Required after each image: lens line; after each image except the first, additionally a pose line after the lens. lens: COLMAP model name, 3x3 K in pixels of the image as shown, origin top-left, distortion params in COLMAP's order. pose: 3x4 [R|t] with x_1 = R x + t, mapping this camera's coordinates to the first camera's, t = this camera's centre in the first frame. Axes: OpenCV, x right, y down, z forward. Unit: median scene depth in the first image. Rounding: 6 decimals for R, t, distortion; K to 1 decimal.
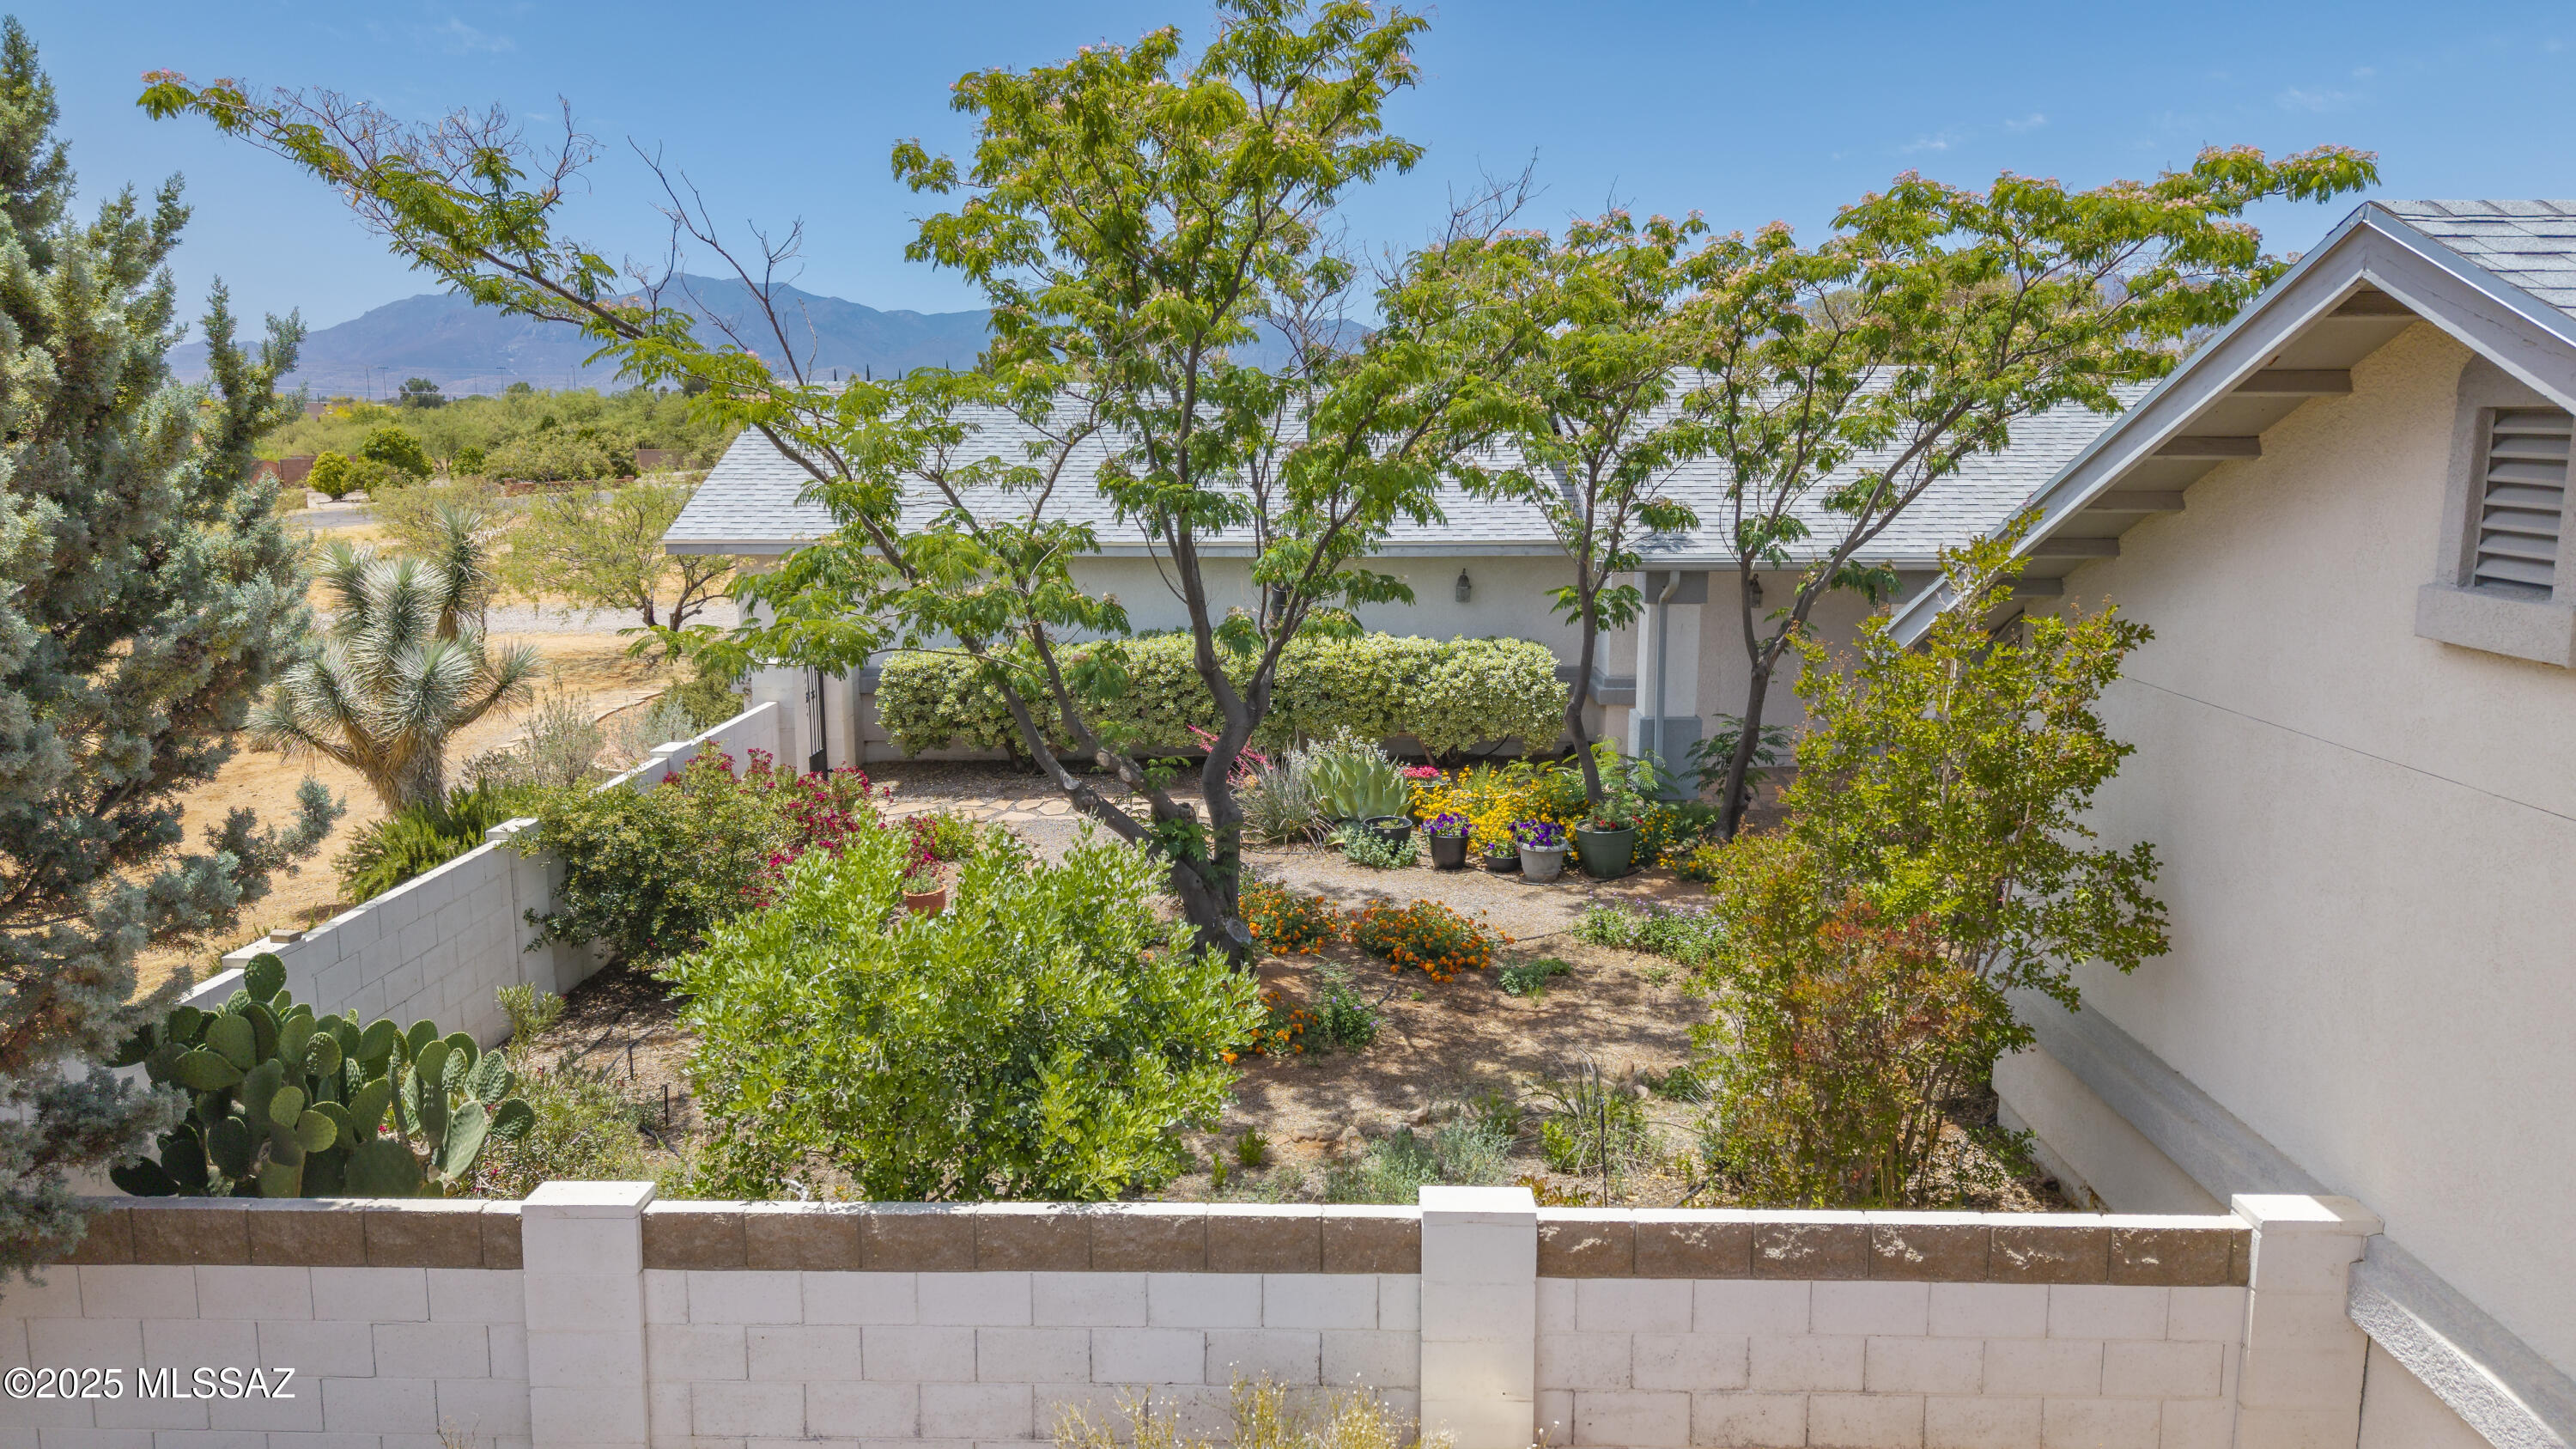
lens RADIAL K [[1875.8, 0, 1295.4], [0, 1875.8, 720.2], [0, 0, 1]] dist [0.037884, -0.003370]
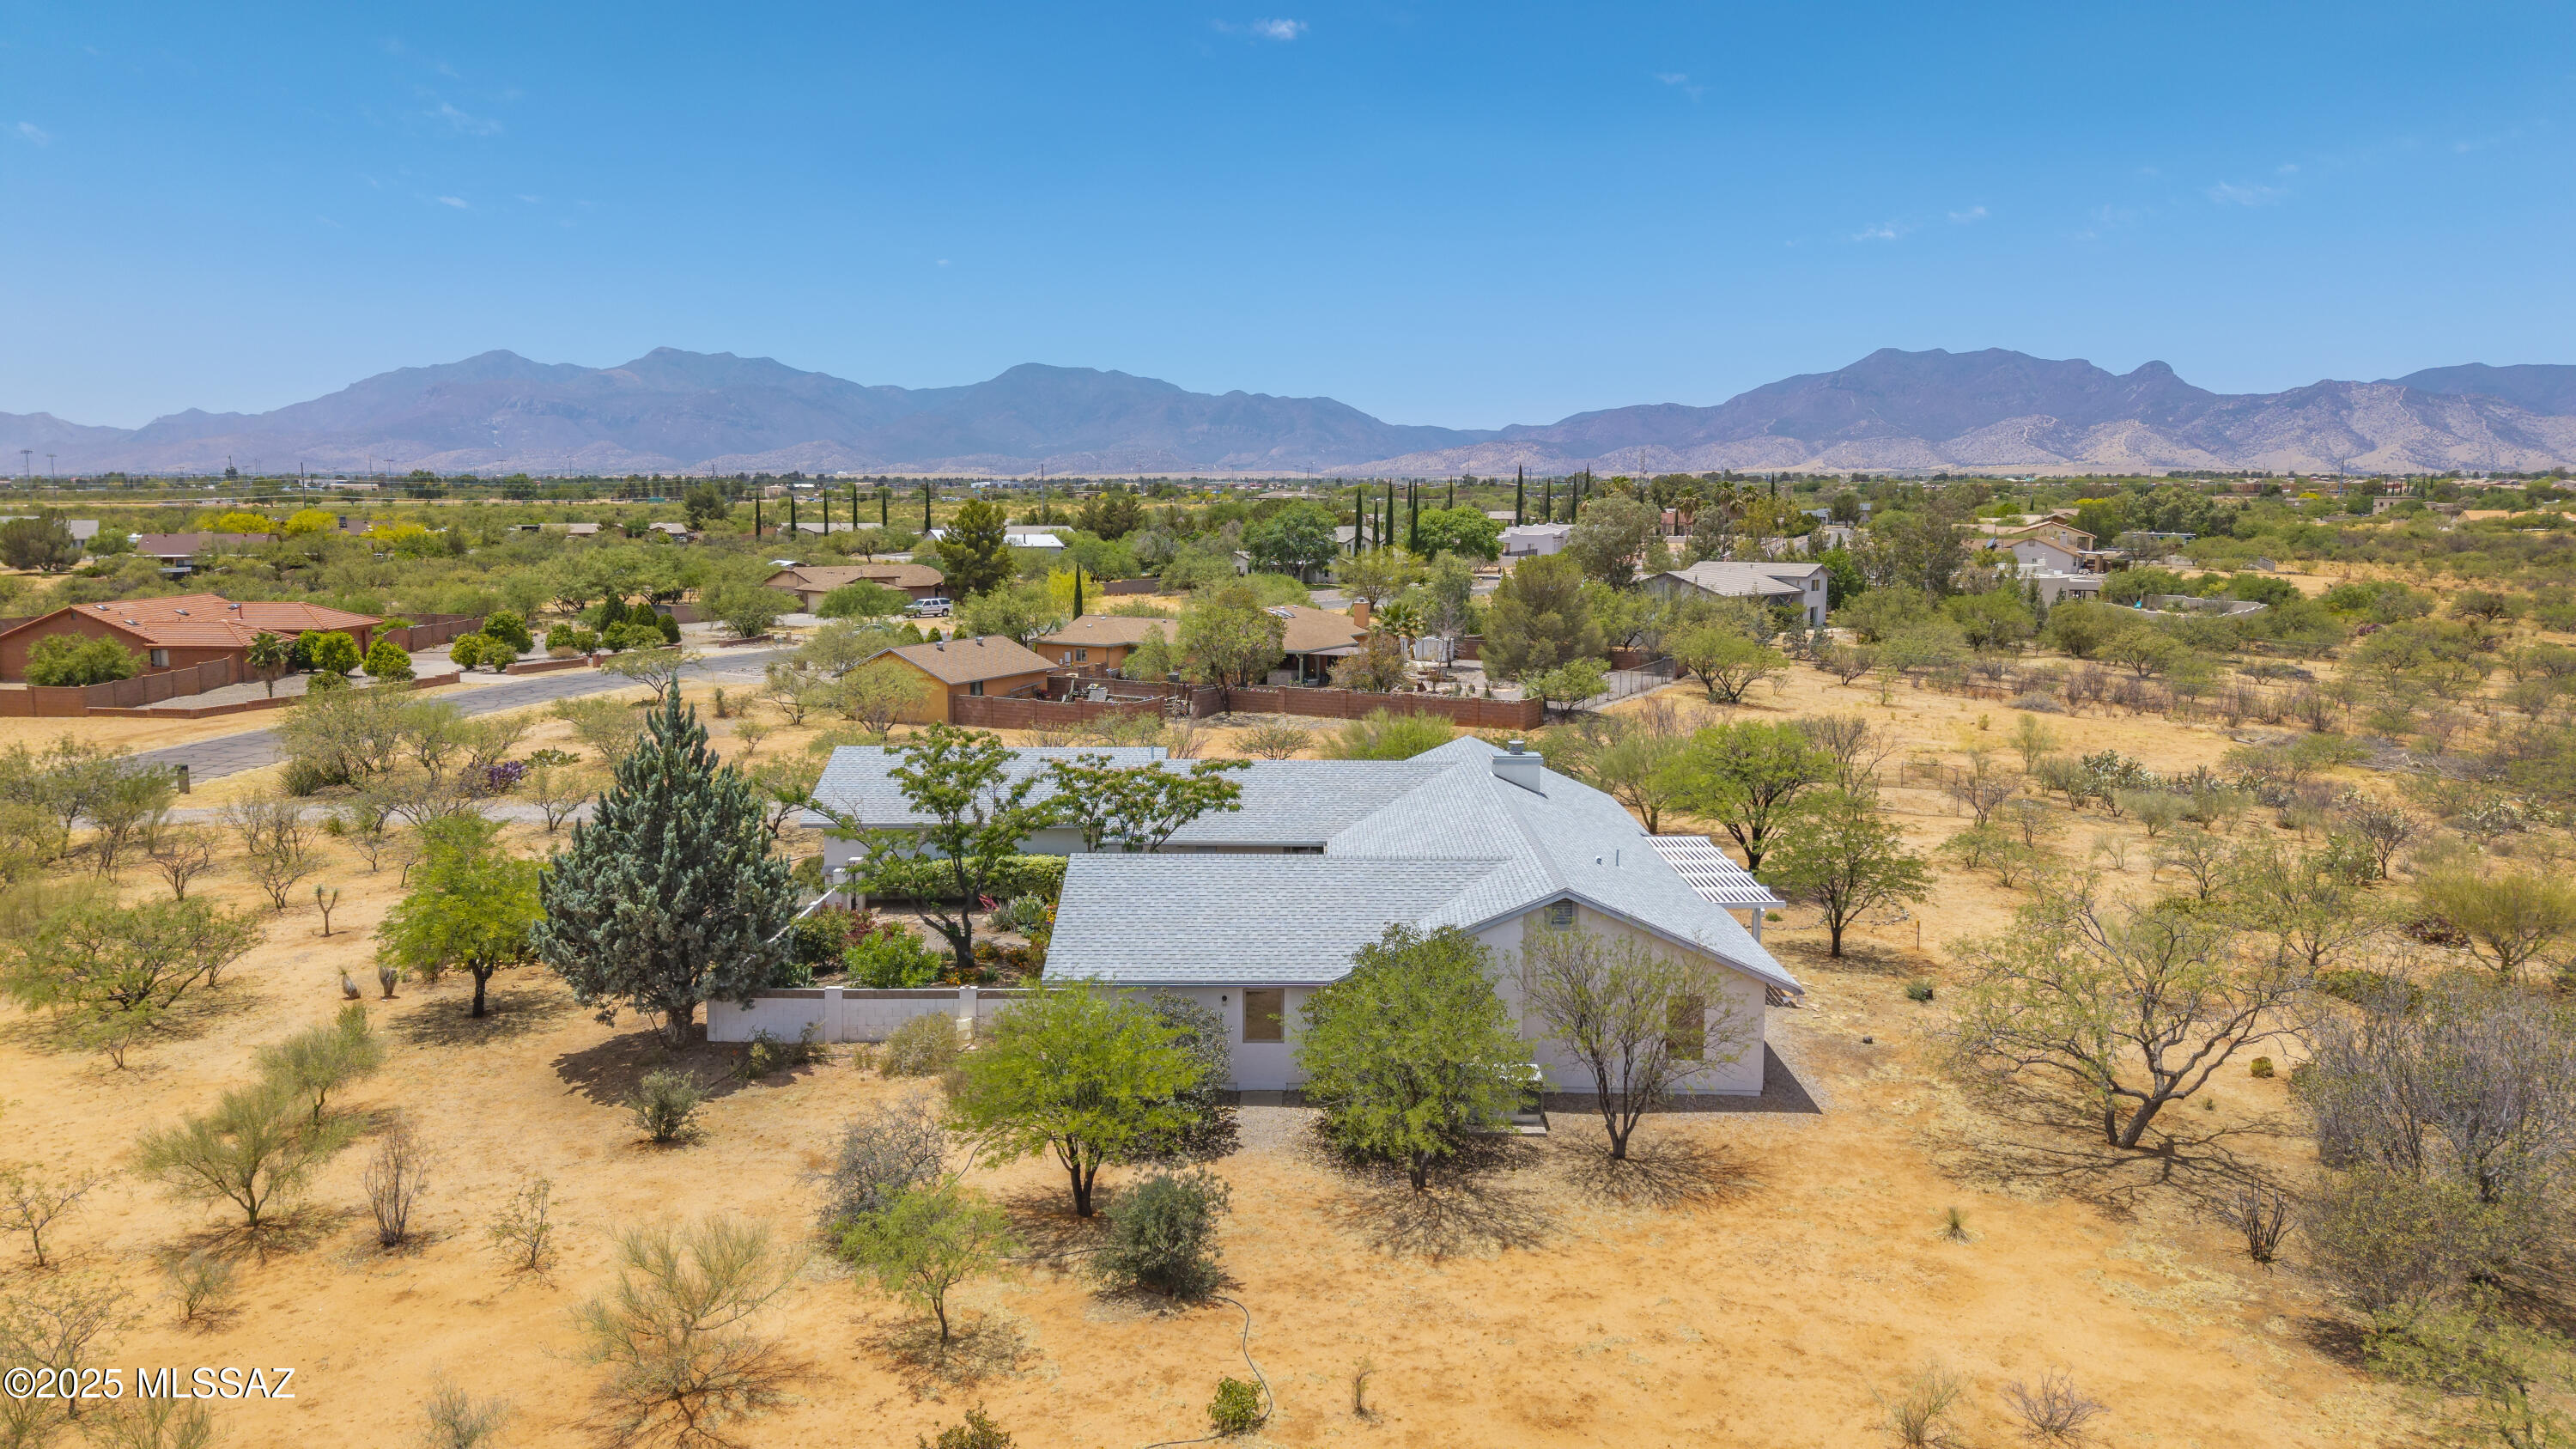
lens RADIAL K [[1875.8, 0, 1295.4], [0, 1875.8, 720.2], [0, 0, 1]] dist [0.037884, -0.003370]
pose [[0.999945, -0.001534, 0.010415, 0.584144], [0.001902, 0.999370, -0.035431, -0.223308], [-0.010354, 0.035448, 0.999318, -2.803776]]
